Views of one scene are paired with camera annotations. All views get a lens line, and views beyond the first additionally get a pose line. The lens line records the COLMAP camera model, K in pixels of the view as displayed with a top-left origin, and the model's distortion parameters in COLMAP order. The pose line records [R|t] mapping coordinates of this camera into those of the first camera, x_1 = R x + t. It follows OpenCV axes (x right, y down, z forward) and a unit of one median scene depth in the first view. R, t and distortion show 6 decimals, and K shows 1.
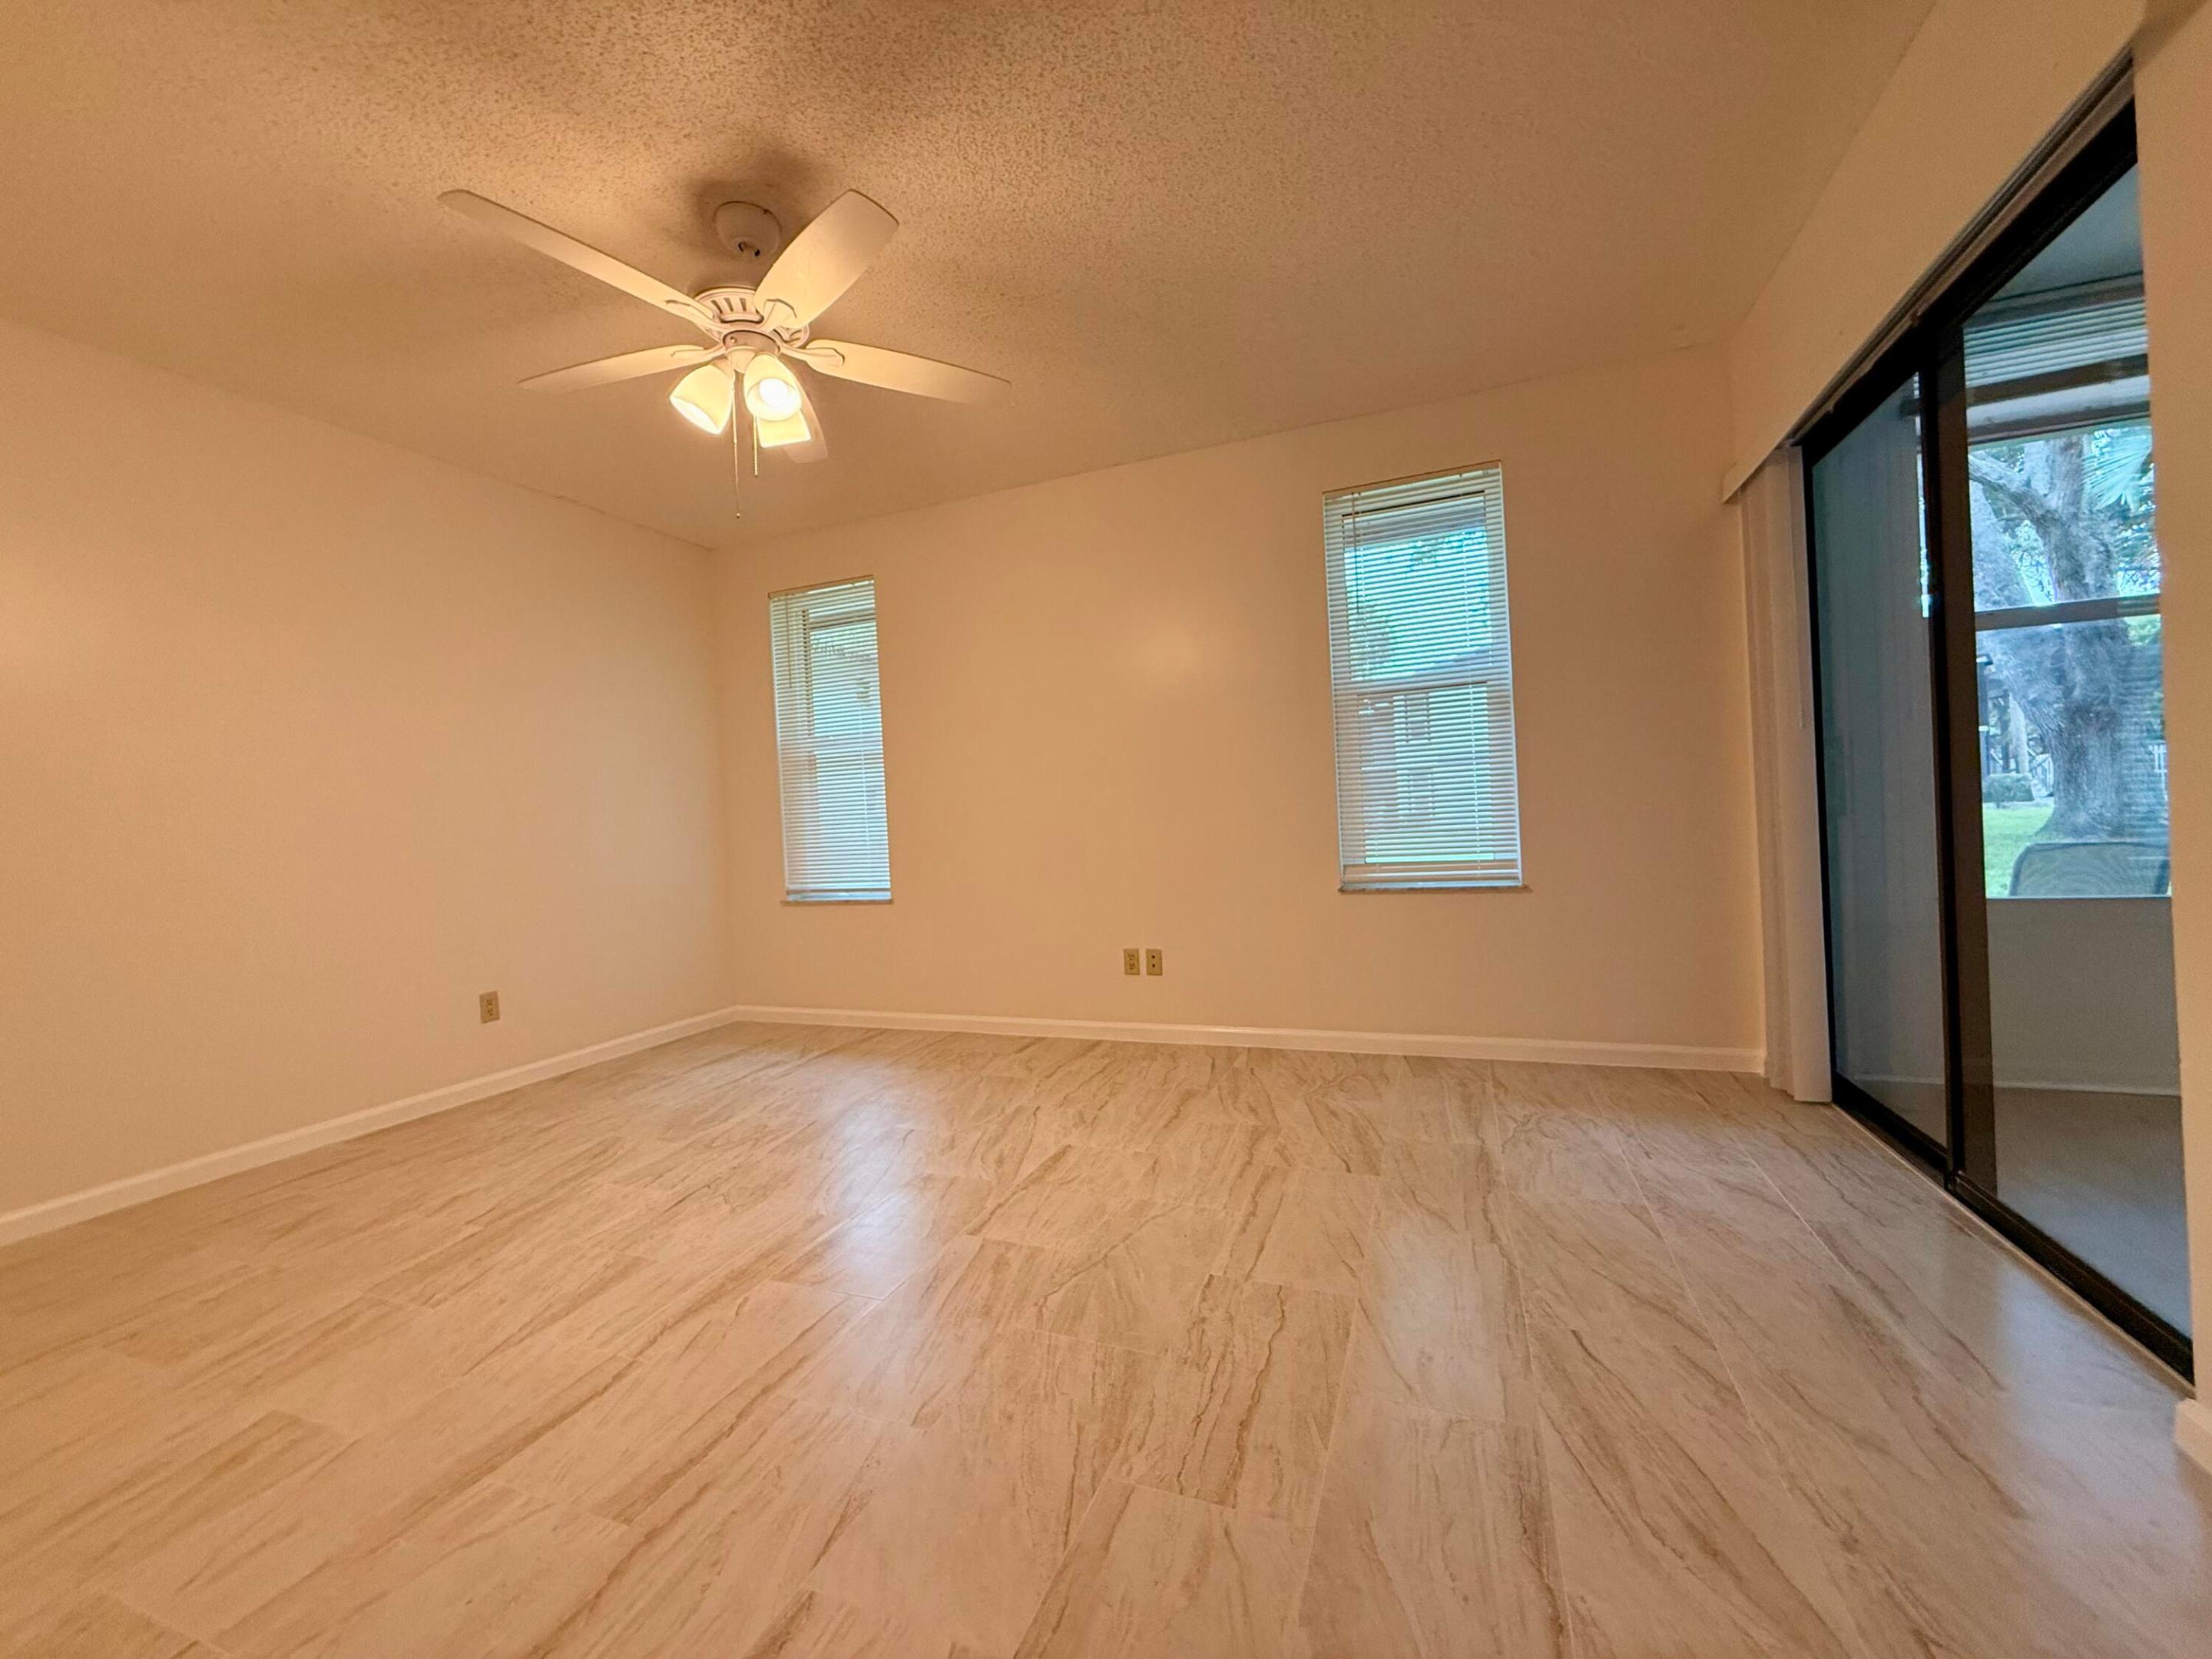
lens RADIAL K [[884.1, 0, 1096.4], [0, 884.1, 827.9], [0, 0, 1]] dist [0.003567, -0.000901]
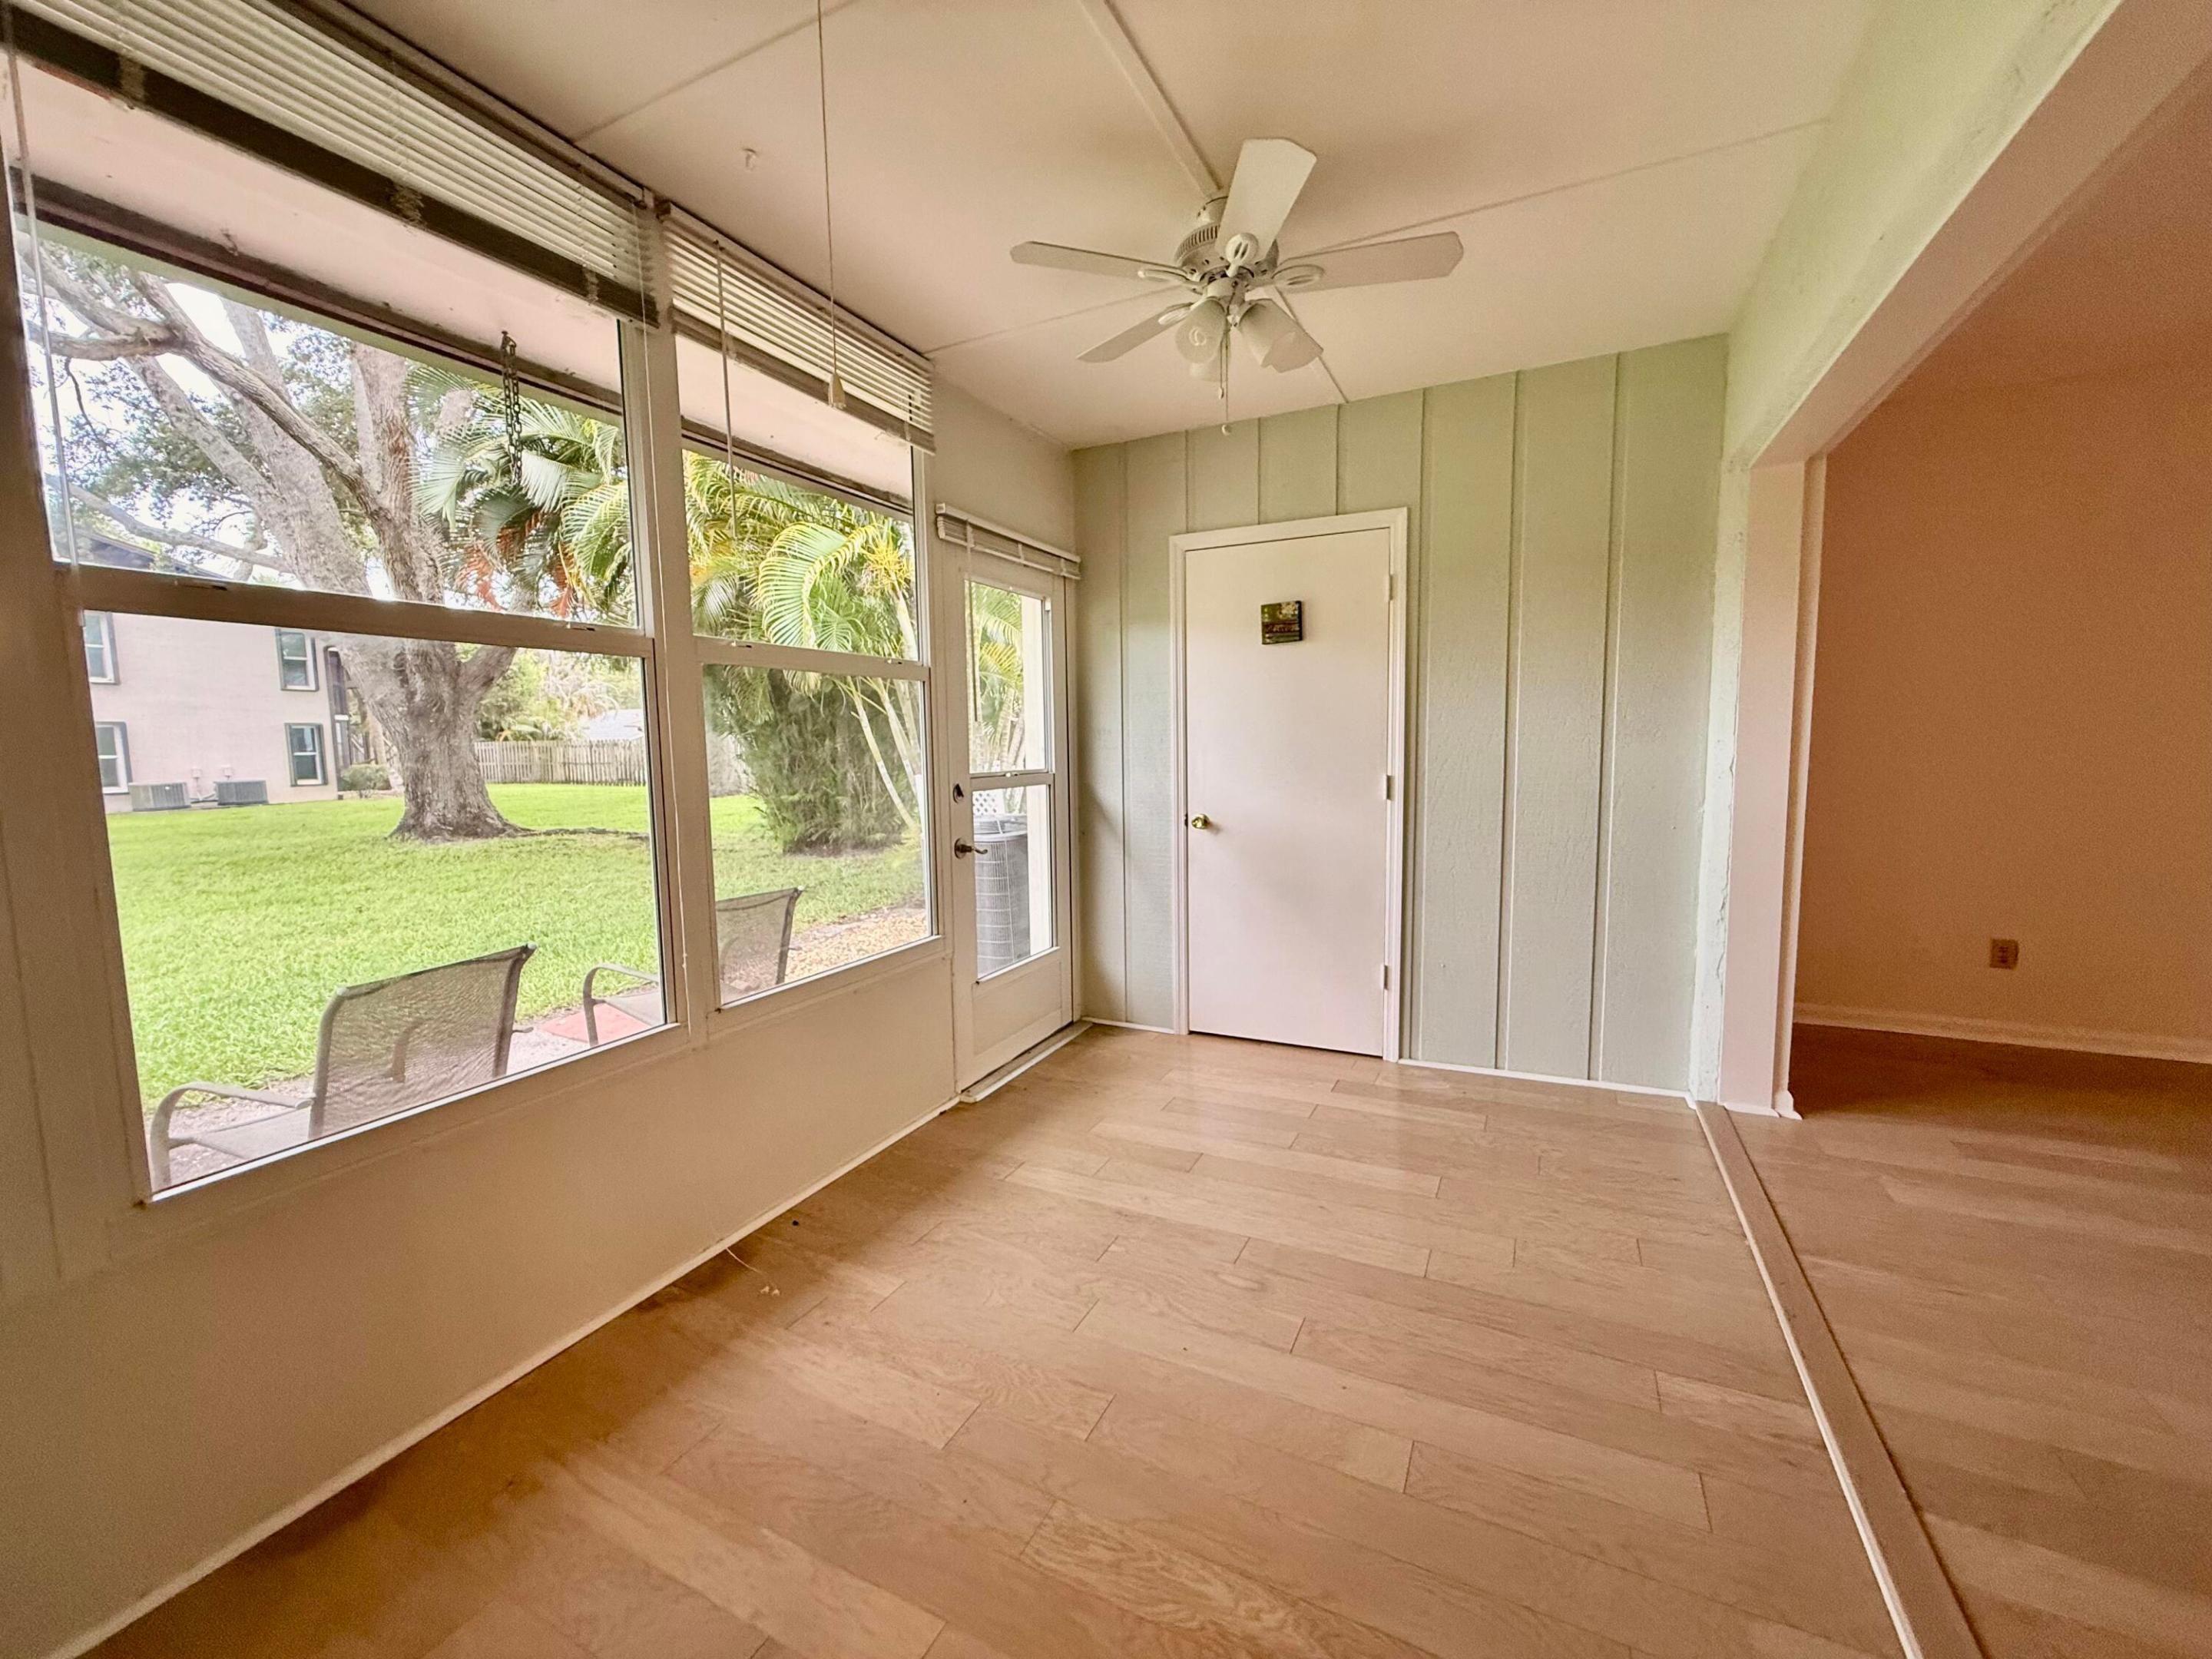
lens RADIAL K [[884.1, 0, 1106.2], [0, 884.1, 830.9], [0, 0, 1]] dist [0.003567, -0.000901]
pose [[0.082093, -0.049898, 0.995375, 0.589011], [0.020896, 0.998612, 0.048337, -0.132639], [-0.996406, 0.016831, 0.083021, 0.510743]]
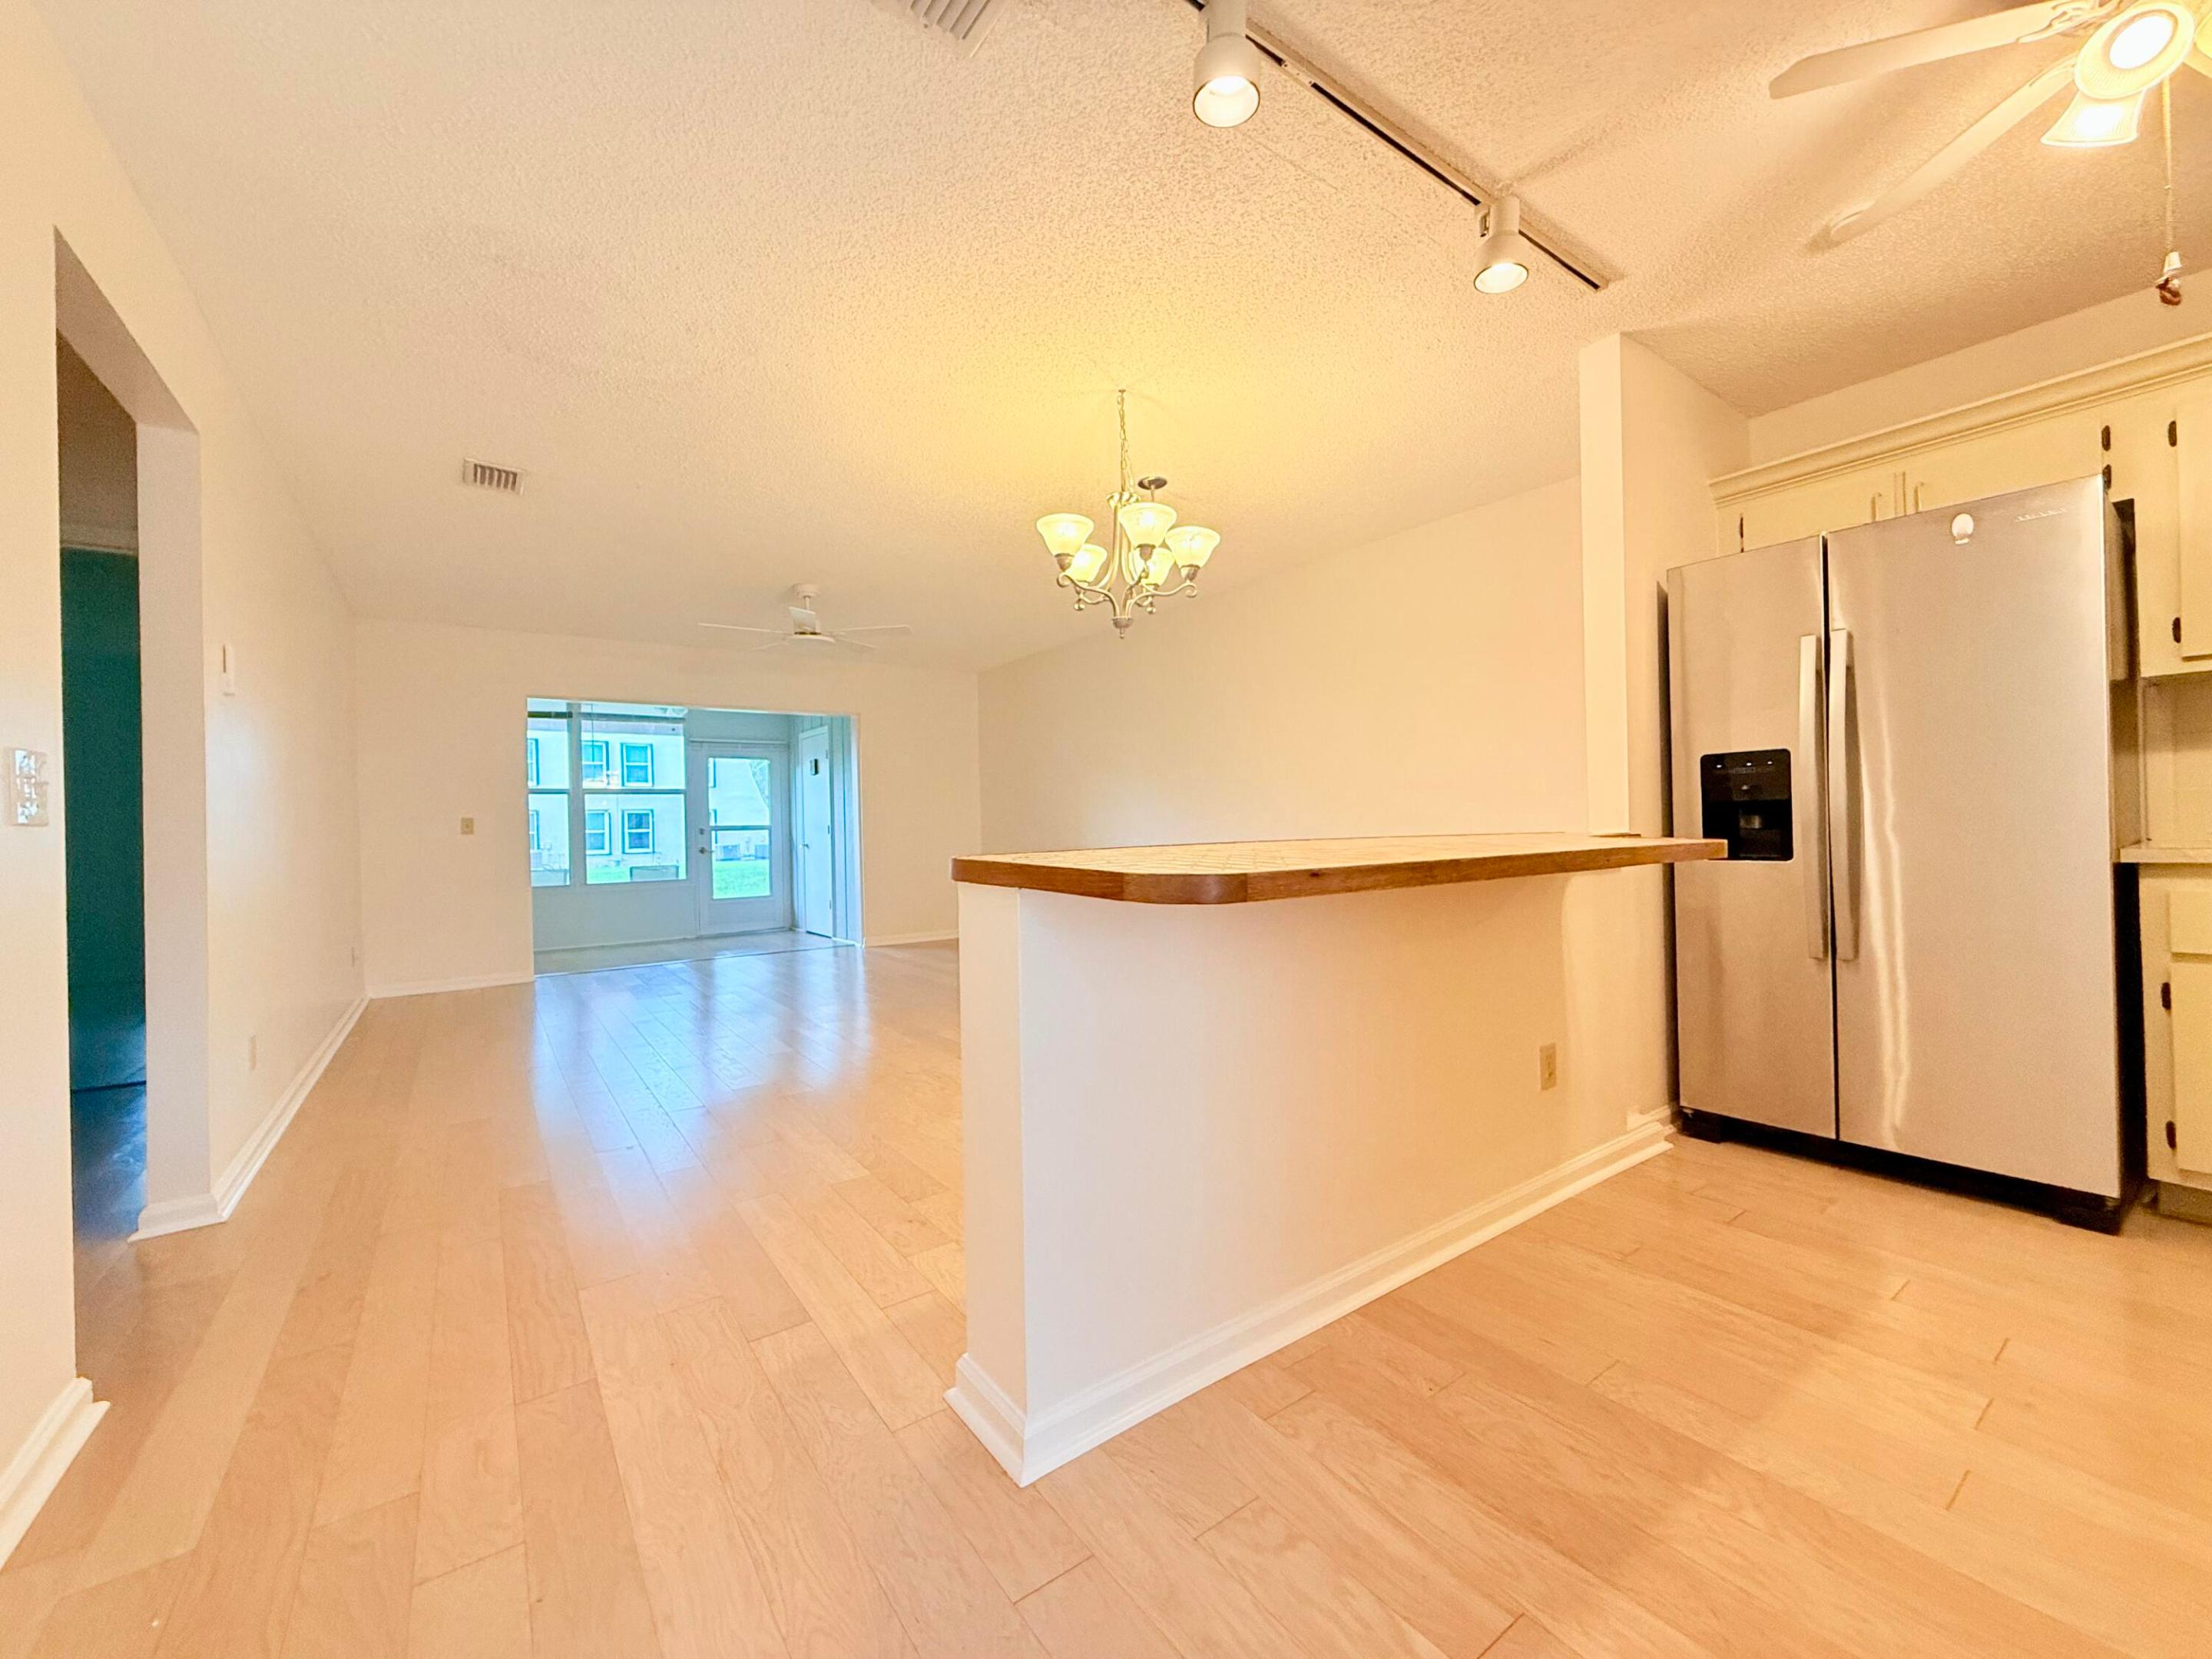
lens RADIAL K [[884.1, 0, 1107.8], [0, 884.1, 829.3], [0, 0, 1]] dist [0.003567, -0.000901]
pose [[0.543796, 0.036059, 0.838443, -0.316560], [0.003191, 0.998980, -0.045033, 0.022806], [-0.839212, 0.027164, 0.543126, -2.424241]]
